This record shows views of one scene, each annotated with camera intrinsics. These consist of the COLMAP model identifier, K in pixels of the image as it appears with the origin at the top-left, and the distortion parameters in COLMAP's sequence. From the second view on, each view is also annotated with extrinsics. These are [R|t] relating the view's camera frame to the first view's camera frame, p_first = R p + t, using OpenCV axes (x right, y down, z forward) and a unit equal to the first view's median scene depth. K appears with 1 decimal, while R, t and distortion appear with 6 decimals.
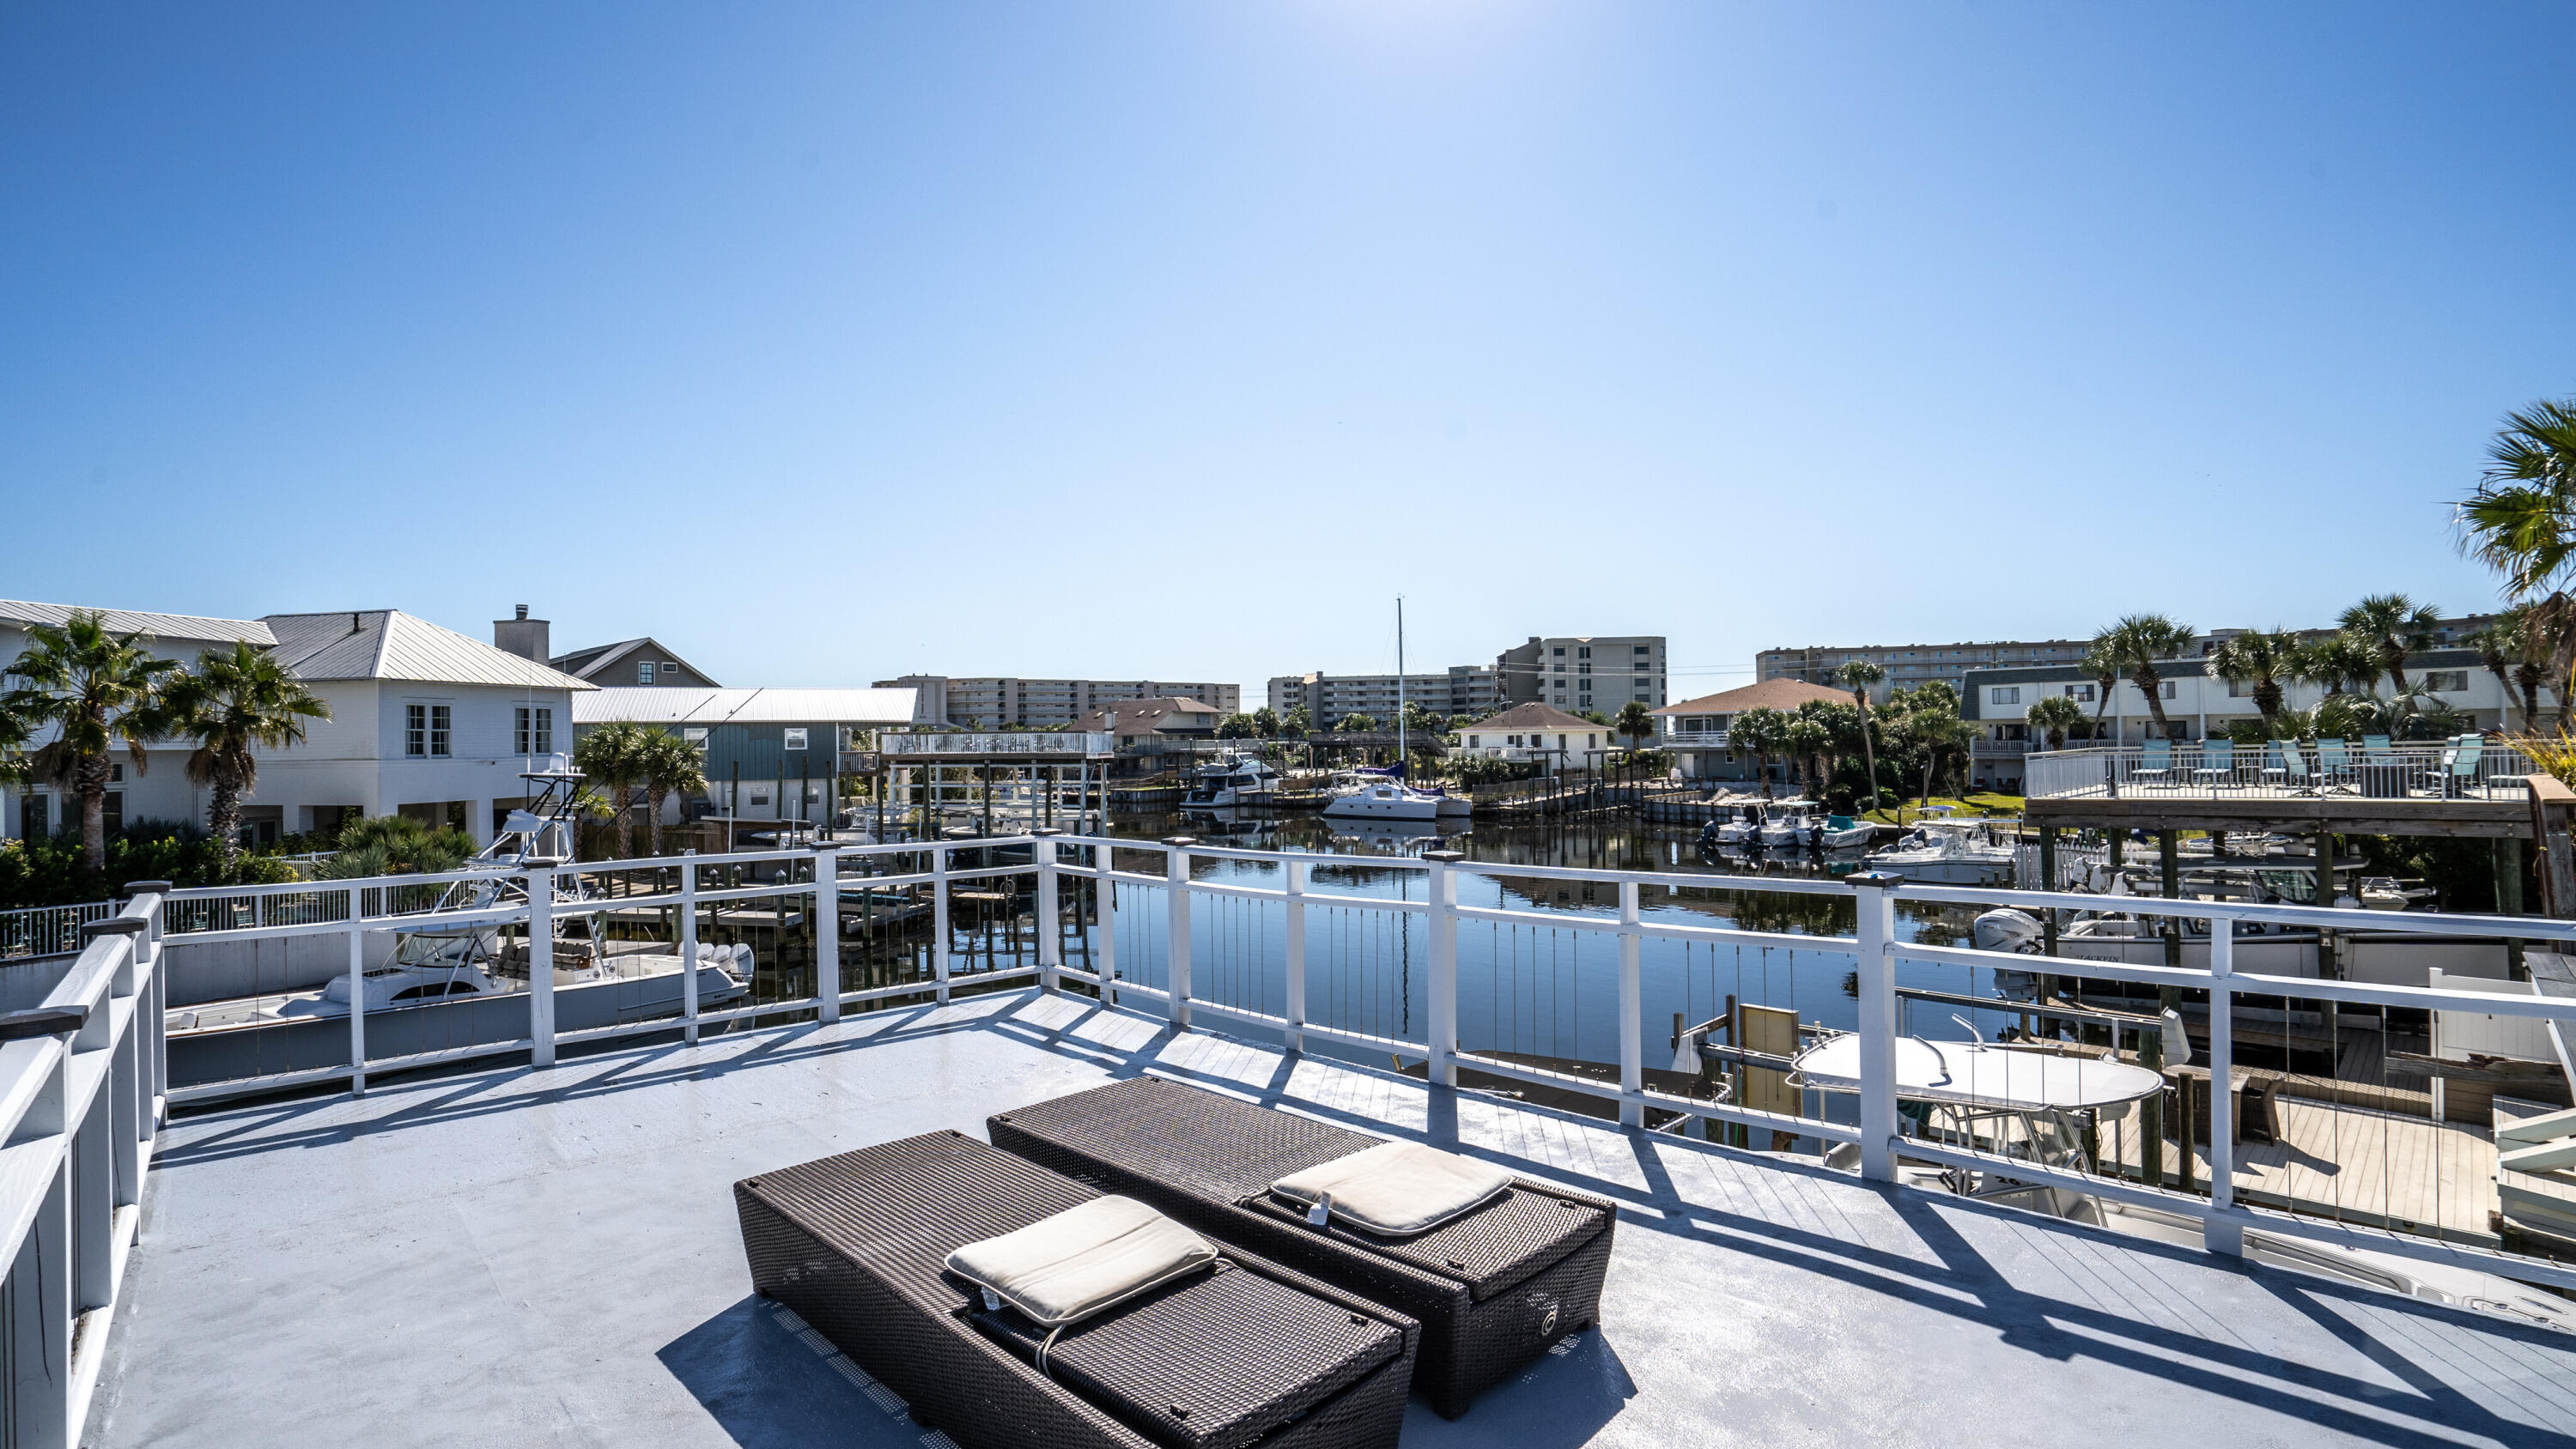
lens RADIAL K [[1189.7, 0, 1274.4], [0, 1189.7, 728.1], [0, 0, 1]] dist [-0.053828, 0.018579]
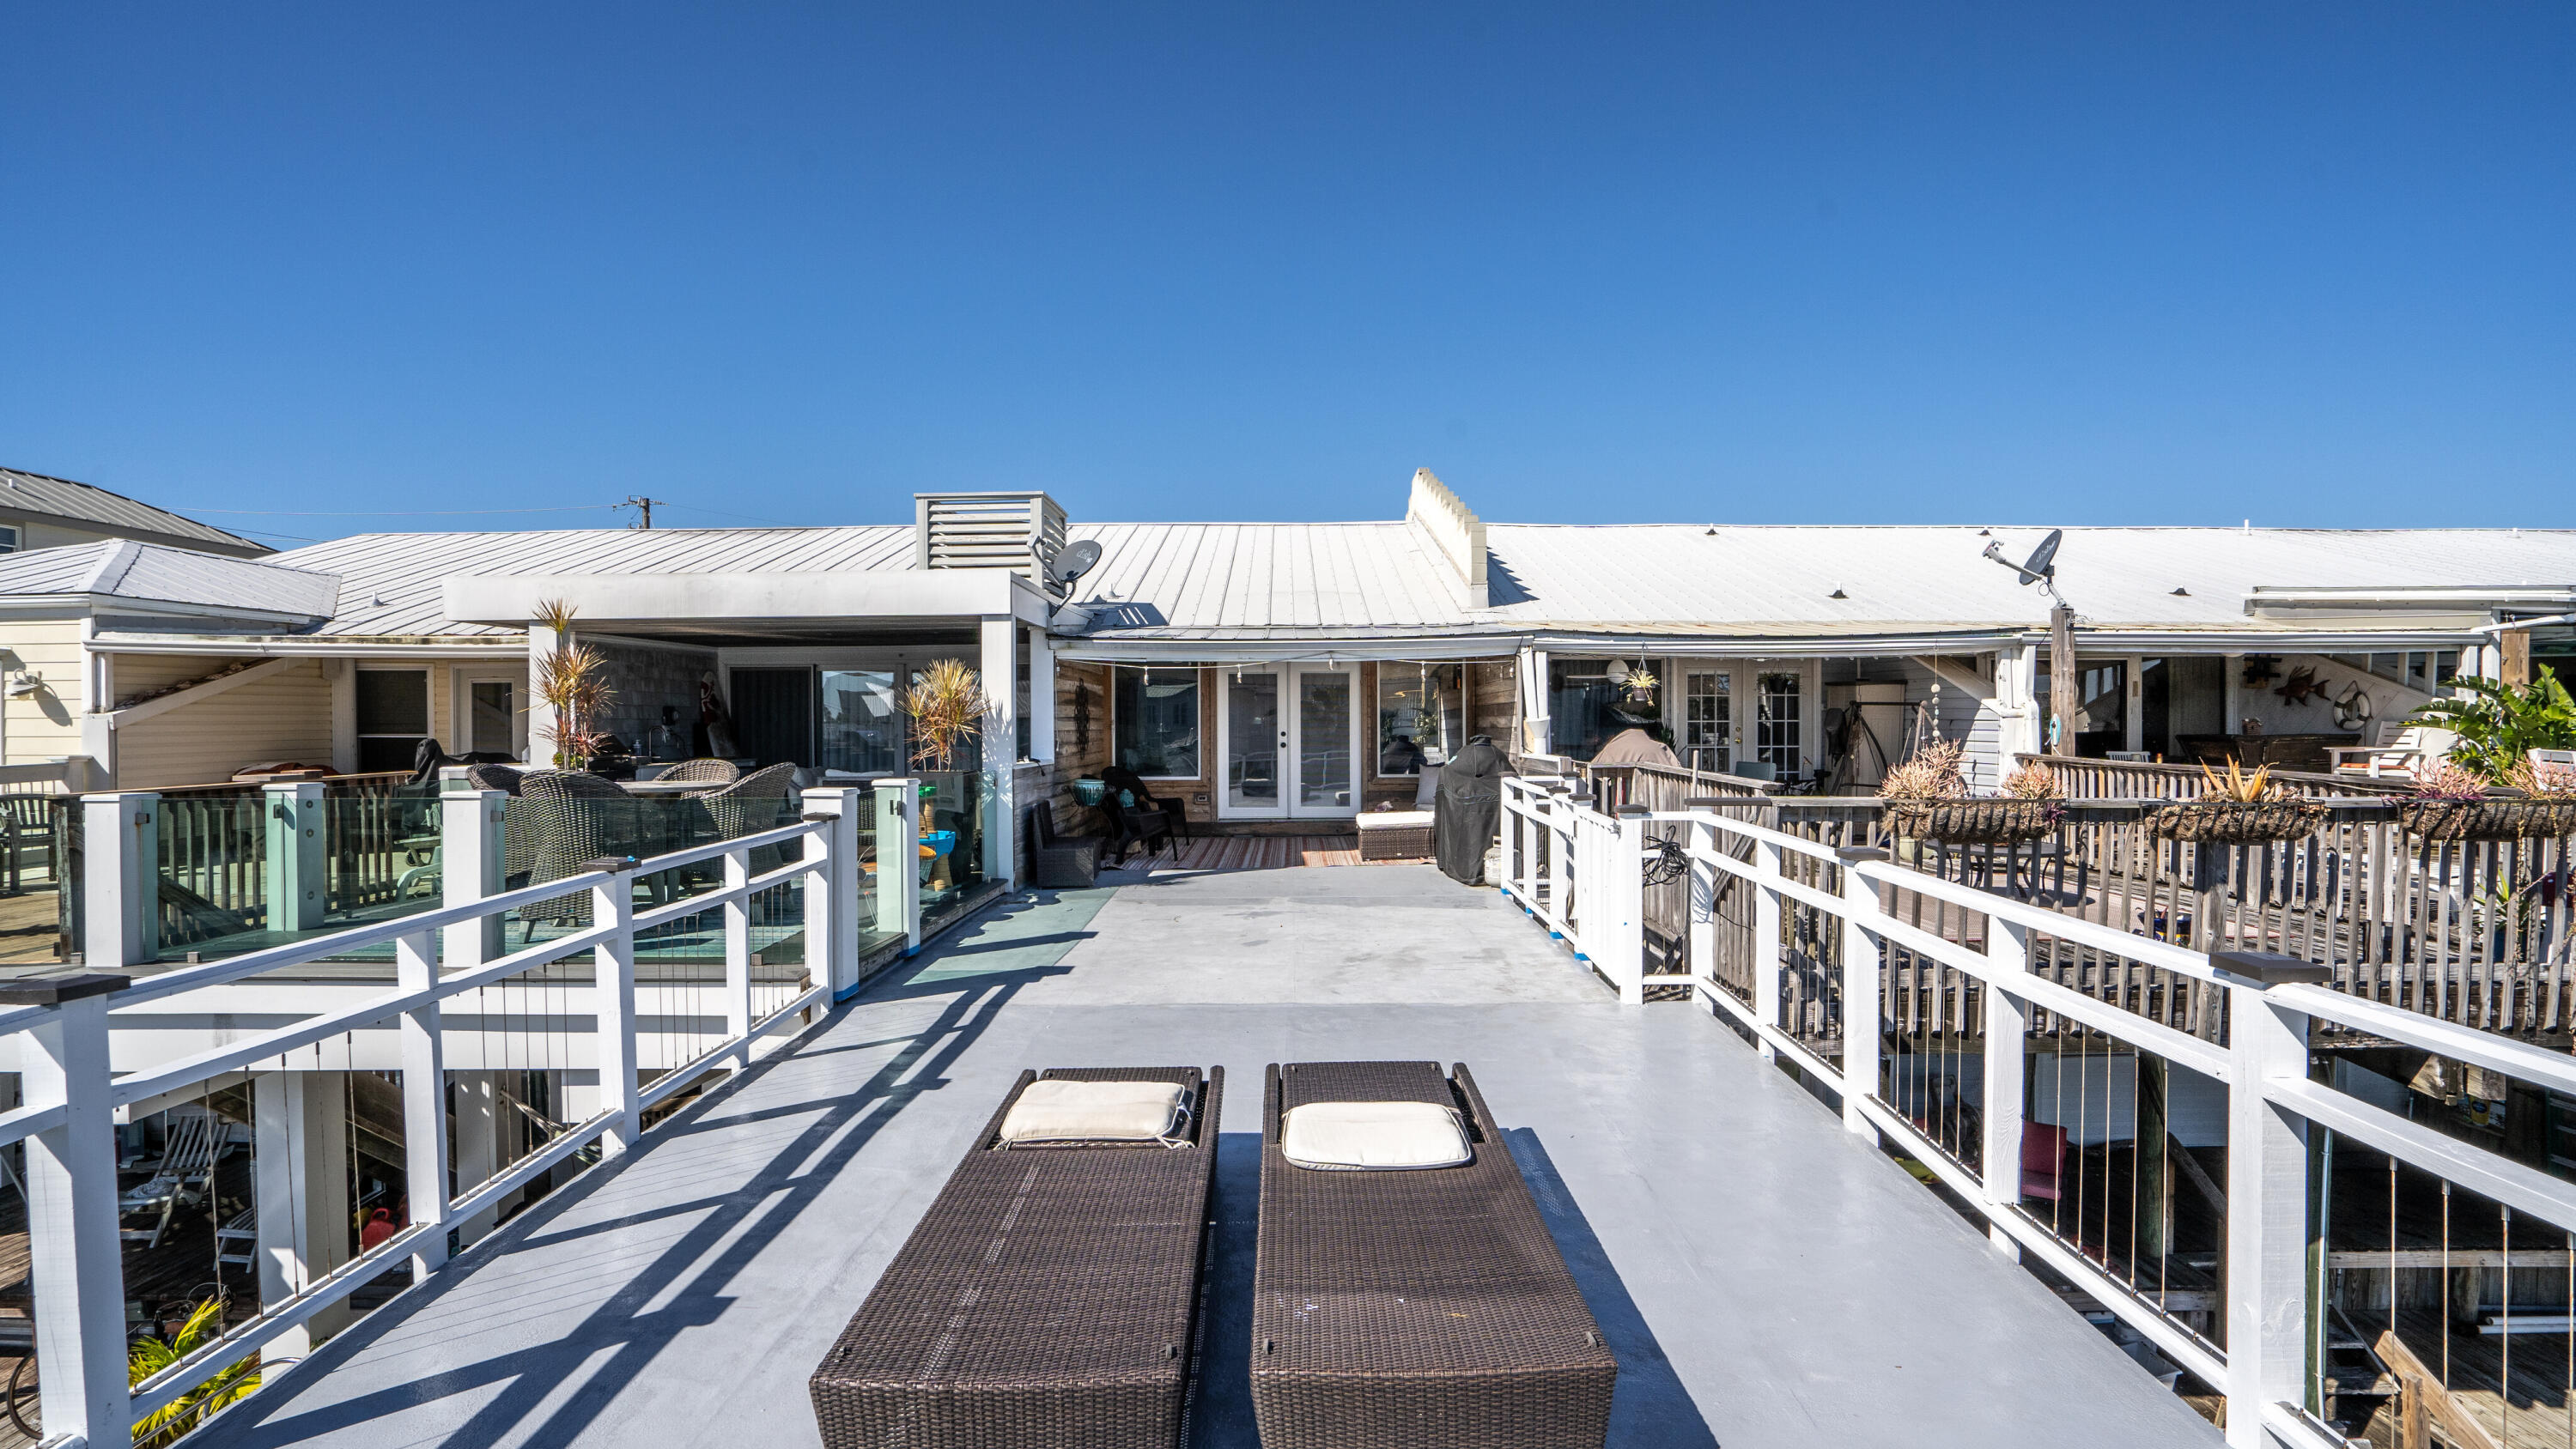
lens RADIAL K [[1189.7, 0, 1290.4], [0, 1189.7, 729.7], [0, 0, 1]] dist [-0.053828, 0.018579]
pose [[-0.718748, 0.017150, 0.695060, -0.061154], [0.012399, 0.999853, -0.011849, 0.001932], [-0.695161, 0.000101, -0.718855, 0.121173]]
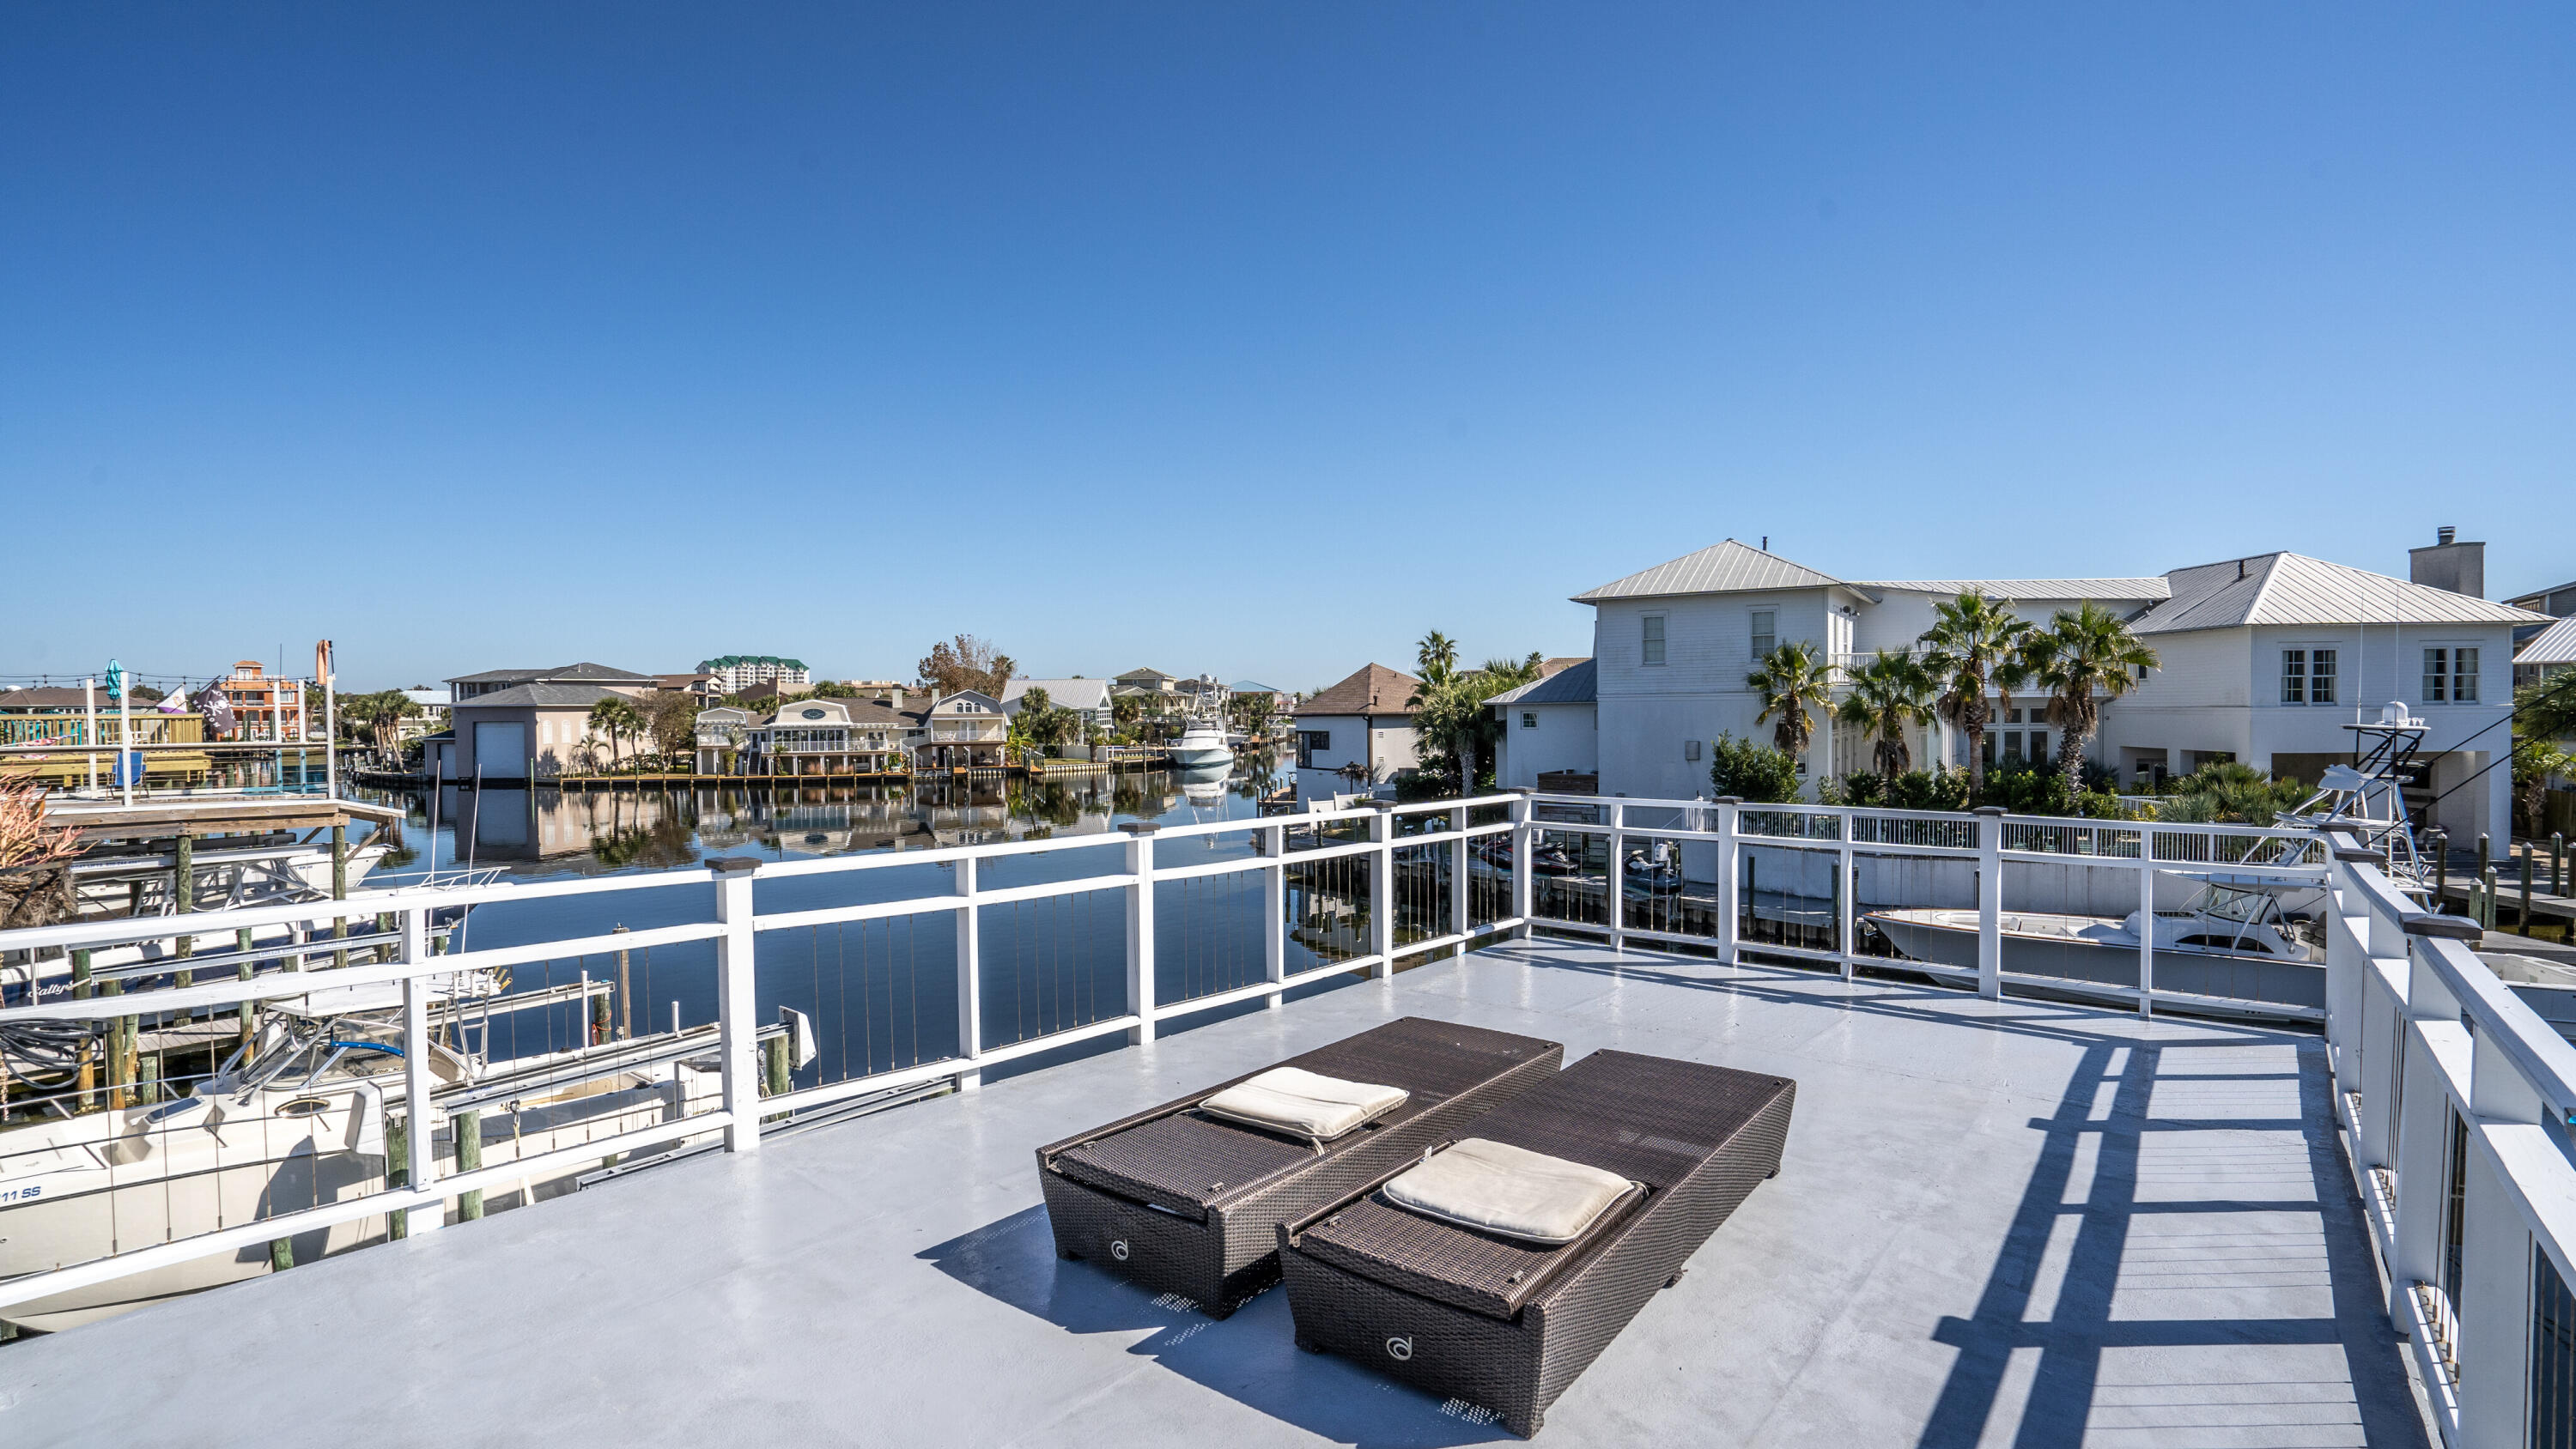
lens RADIAL K [[1189.7, 0, 1296.3], [0, 1189.7, 726.7], [0, 0, 1]] dist [-0.053828, 0.018579]
pose [[0.138385, 0.028755, -0.989961, 0.075867], [0.018710, 0.999324, 0.031643, -0.001942], [0.990202, -0.022901, 0.137753, 0.047712]]
